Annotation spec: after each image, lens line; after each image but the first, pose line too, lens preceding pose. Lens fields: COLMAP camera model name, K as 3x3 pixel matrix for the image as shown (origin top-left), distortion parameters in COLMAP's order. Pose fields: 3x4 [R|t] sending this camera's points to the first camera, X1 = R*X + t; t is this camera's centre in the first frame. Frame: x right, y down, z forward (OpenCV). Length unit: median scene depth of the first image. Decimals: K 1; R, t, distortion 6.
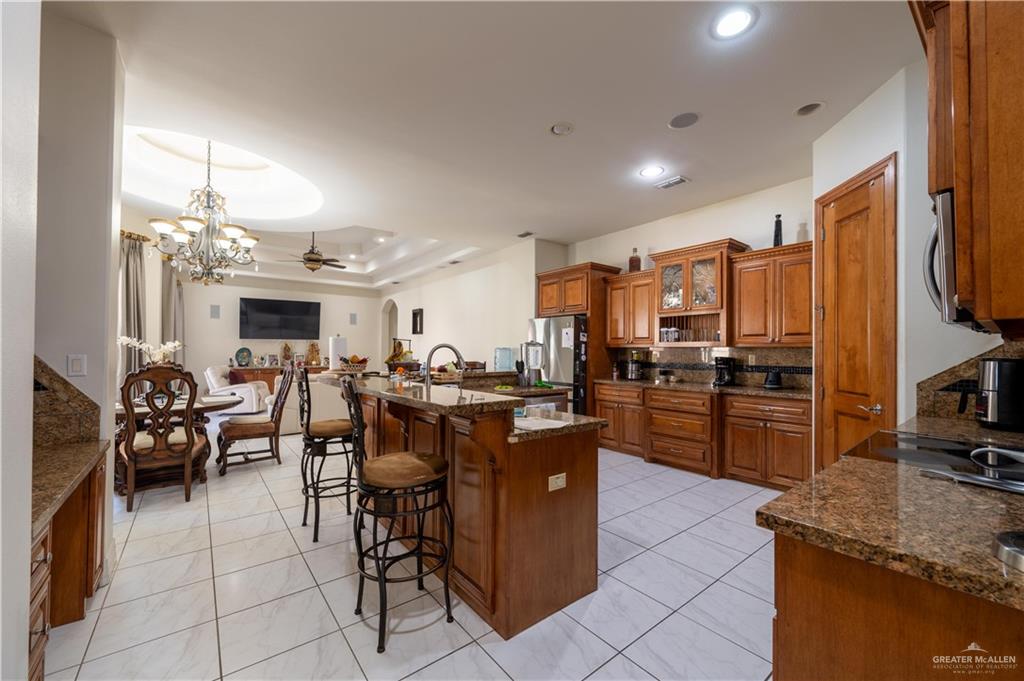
lens RADIAL K [[402.7, 0, 514.0], [0, 402.7, 342.0], [0, 0, 1]] dist [-0.002452, 0.000352]
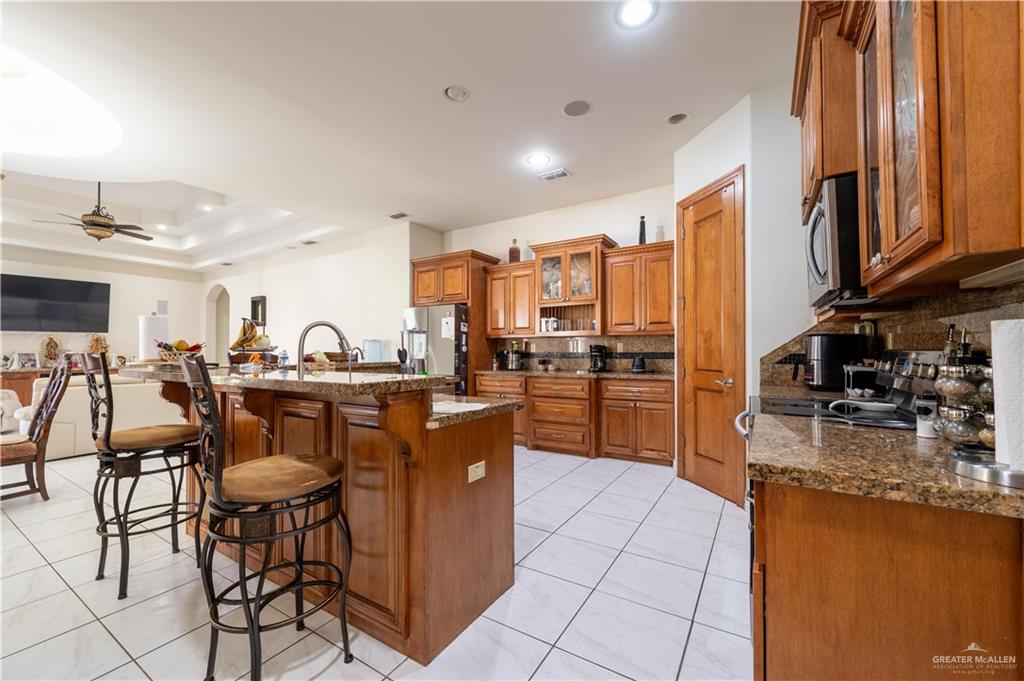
lens RADIAL K [[402.7, 0, 511.8], [0, 402.7, 344.7], [0, 0, 1]] dist [-0.002452, 0.000352]
pose [[0.940834, -0.002455, 0.338860, -0.084421], [0.000931, 0.999989, 0.004660, 0.045965], [-0.338867, -0.004069, 0.940825, 0.100628]]
